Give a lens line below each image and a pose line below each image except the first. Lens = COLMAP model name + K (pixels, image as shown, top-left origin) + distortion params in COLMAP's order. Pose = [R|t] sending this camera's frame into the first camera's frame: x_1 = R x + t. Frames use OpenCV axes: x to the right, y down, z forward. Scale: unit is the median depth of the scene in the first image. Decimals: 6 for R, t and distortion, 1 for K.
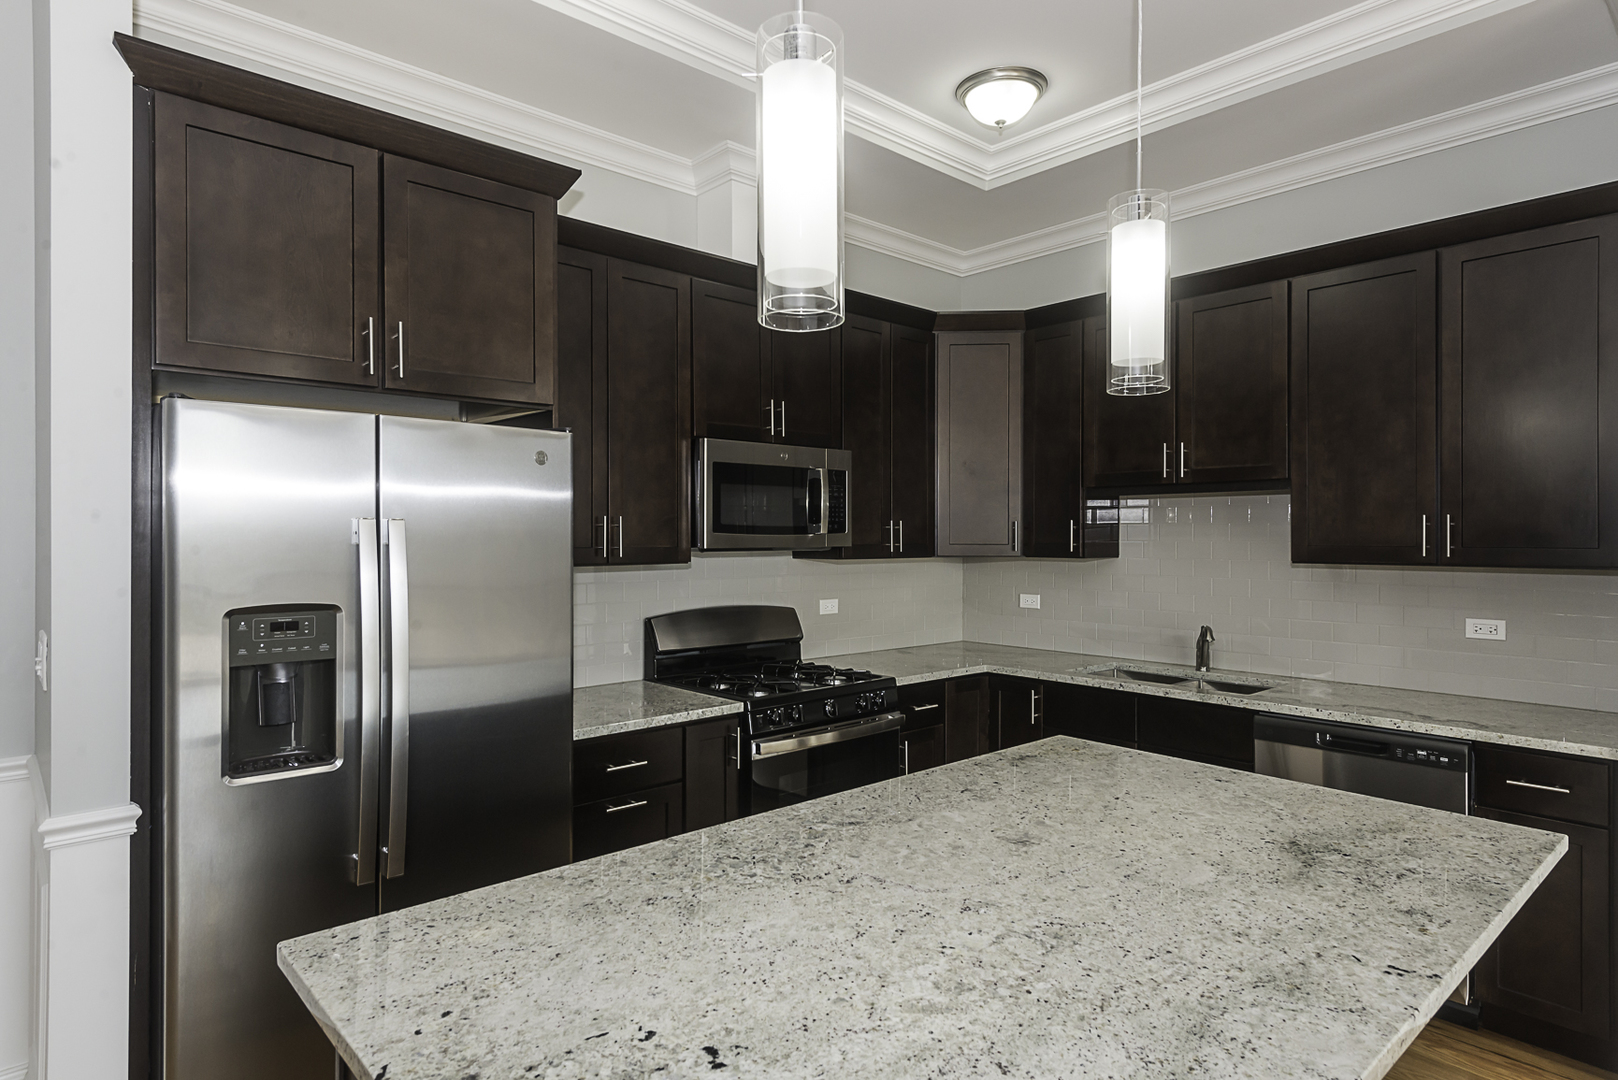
lens RADIAL K [[908.7, 0, 809.1], [0, 908.7, 531.7], [0, 0, 1]] dist [0.022574, -0.008604]
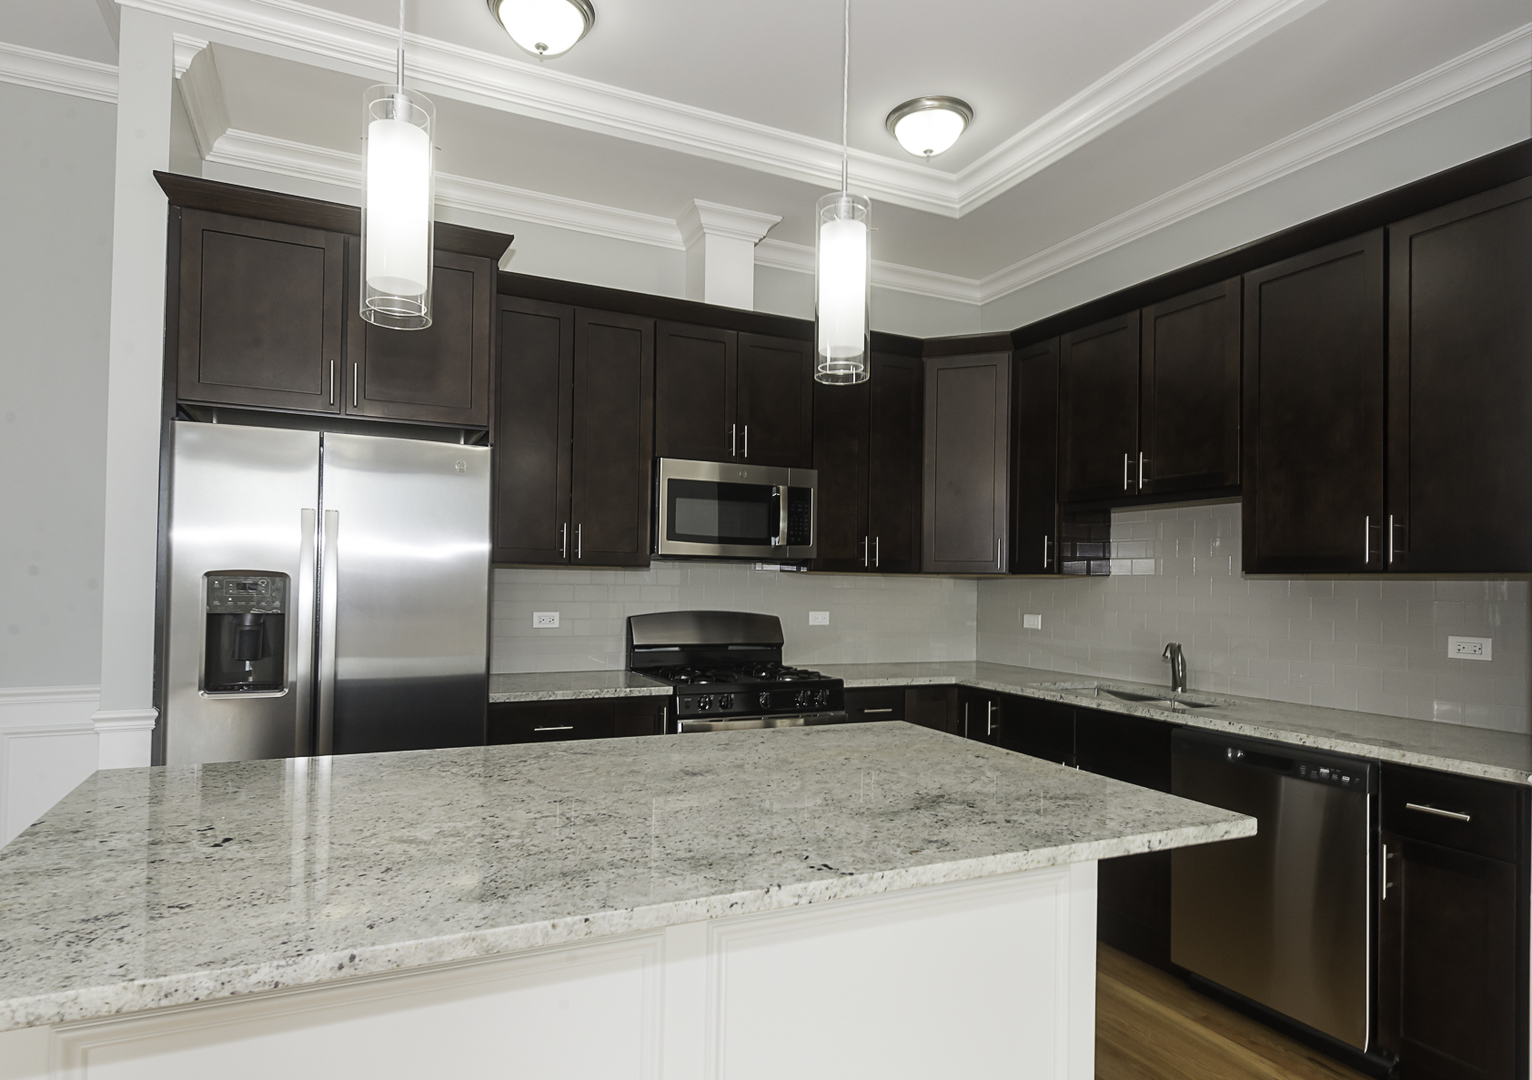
lens RADIAL K [[866.0, 0, 745.3], [0, 866.0, 567.1], [0, 0, 1]] dist [0.011281, 0.000323]
pose [[0.953804, 0.009872, -0.300268, 0.402517], [-0.015275, 0.999761, -0.015652, 0.063987], [0.300042, 0.019515, 0.953726, -0.011556]]
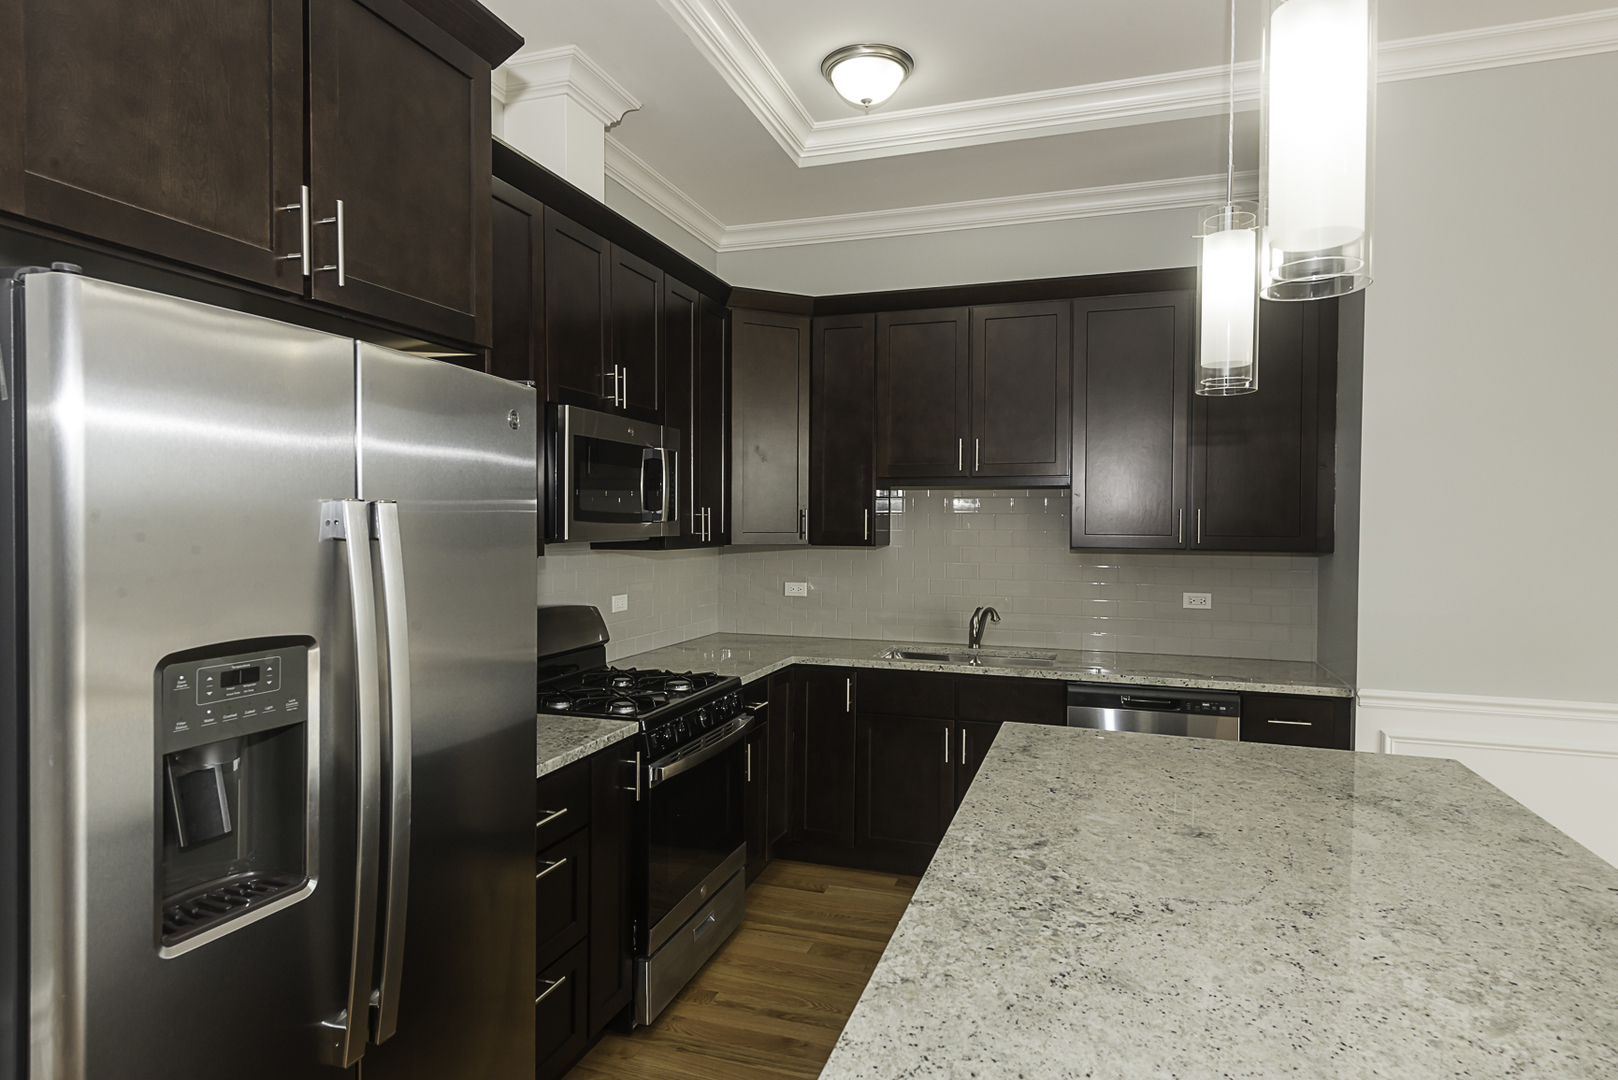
lens RADIAL K [[908.7, 0, 809.0], [0, 908.7, 530.3], [0, 0, 1]] dist [0.022574, -0.008604]
pose [[0.870266, 0.000088, 0.492582, -0.417592], [-0.007863, 0.999875, 0.013713, -0.003496], [-0.492520, -0.015807, 0.870158, 0.223004]]
